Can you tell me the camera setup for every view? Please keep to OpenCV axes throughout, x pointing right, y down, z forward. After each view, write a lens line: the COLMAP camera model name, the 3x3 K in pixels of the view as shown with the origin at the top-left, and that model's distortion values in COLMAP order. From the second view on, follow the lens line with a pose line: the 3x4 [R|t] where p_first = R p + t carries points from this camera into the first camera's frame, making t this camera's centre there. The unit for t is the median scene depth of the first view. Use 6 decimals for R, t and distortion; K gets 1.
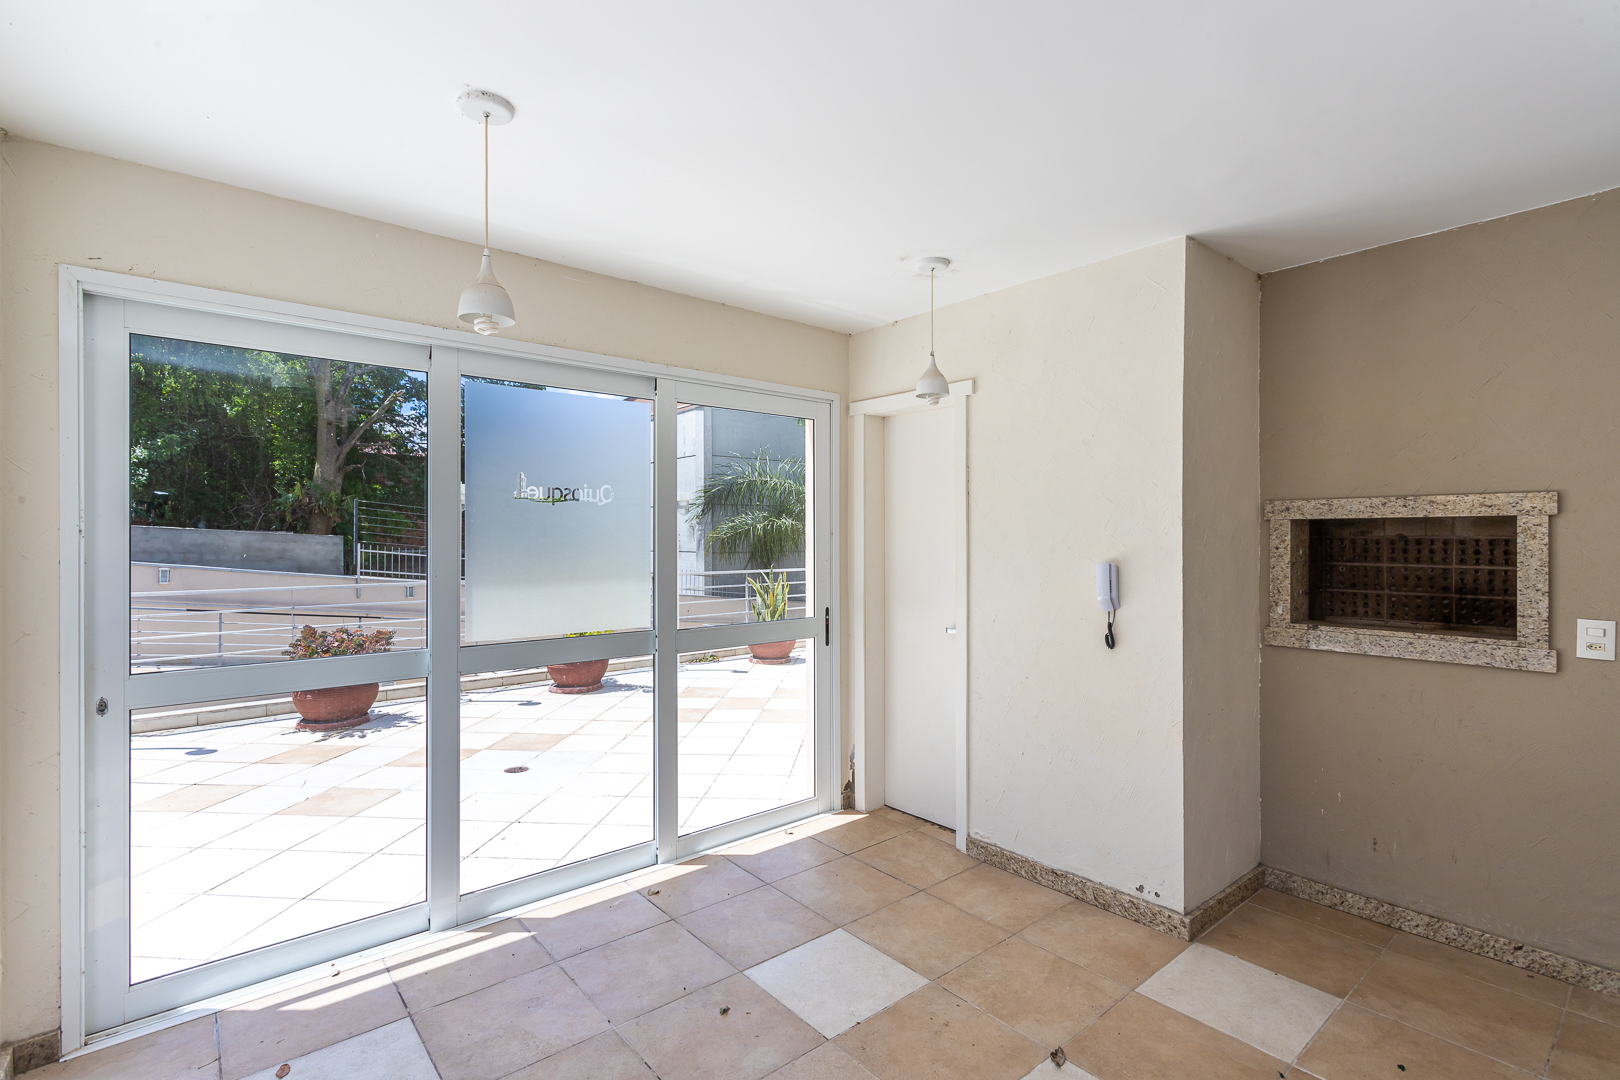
lens RADIAL K [[761.4, 0, 814.0], [0, 761.4, 536.2], [0, 0, 1]] dist [-0.002174, 0.000977]
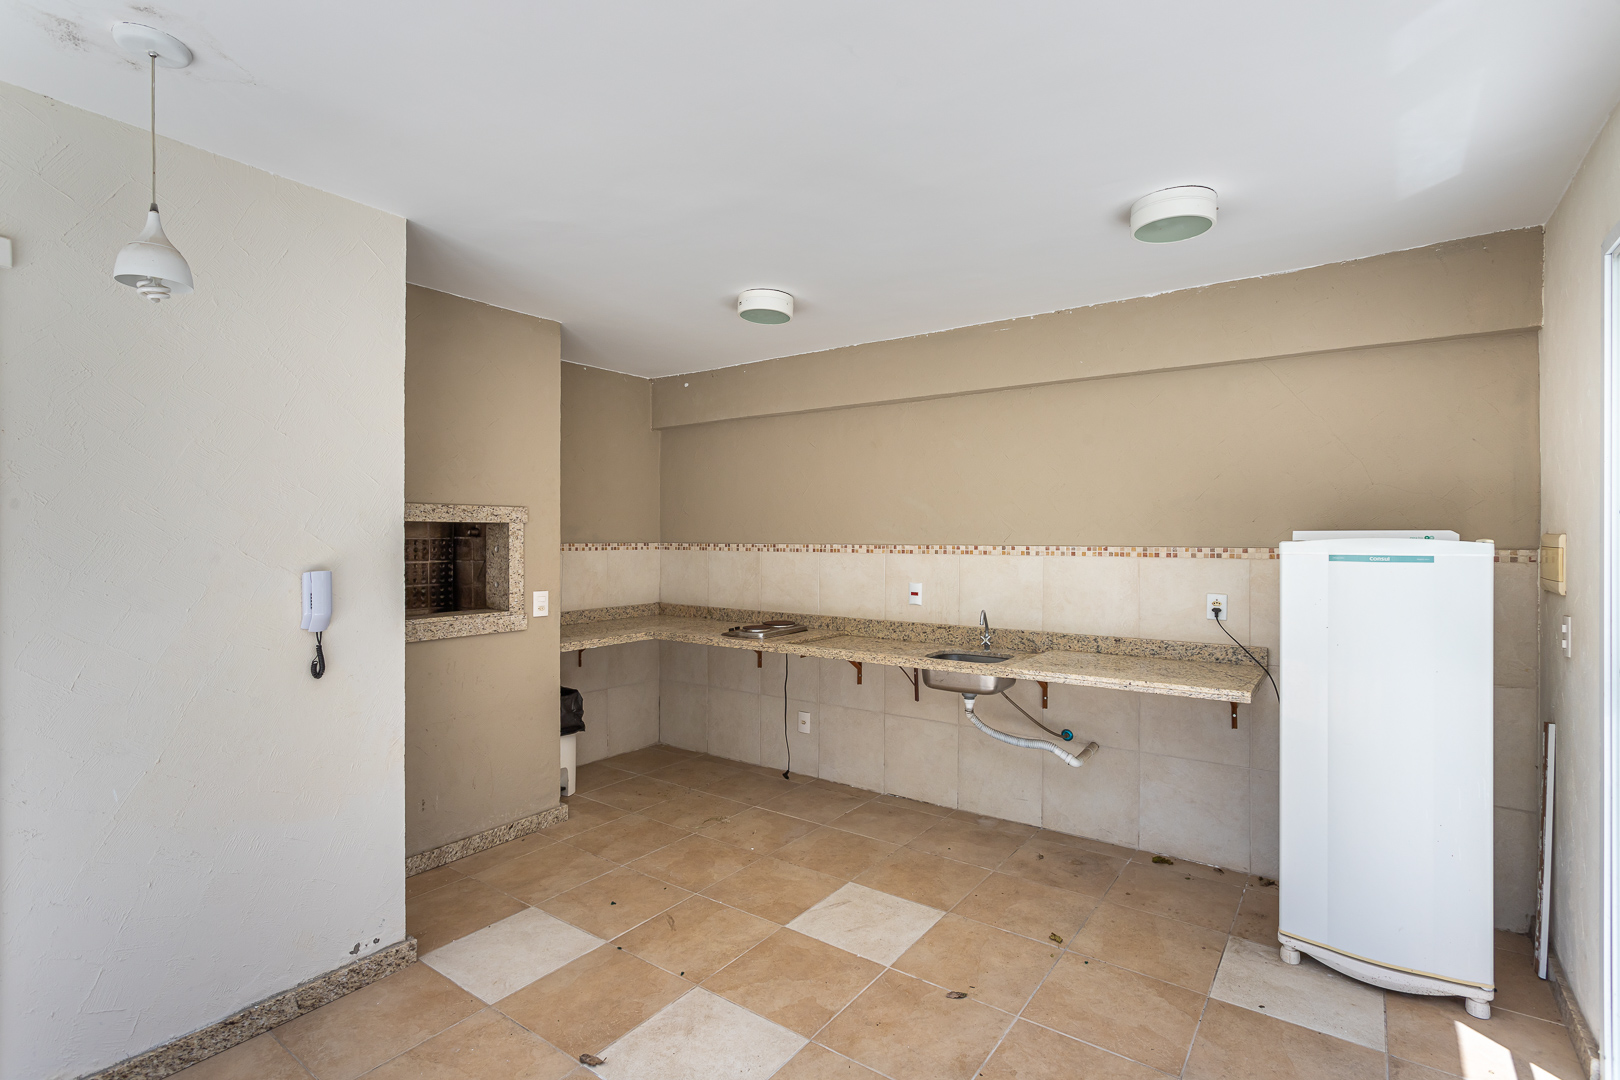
lens RADIAL K [[761.4, 0, 814.0], [0, 761.4, 536.2], [0, 0, 1]] dist [-0.002174, 0.000977]
pose [[-0.245589, 0.003204, 0.969369, -0.590683], [0.001729, 0.999994, -0.002867, 0.002780], [-0.969372, 0.000972, -0.245593, 0.795698]]
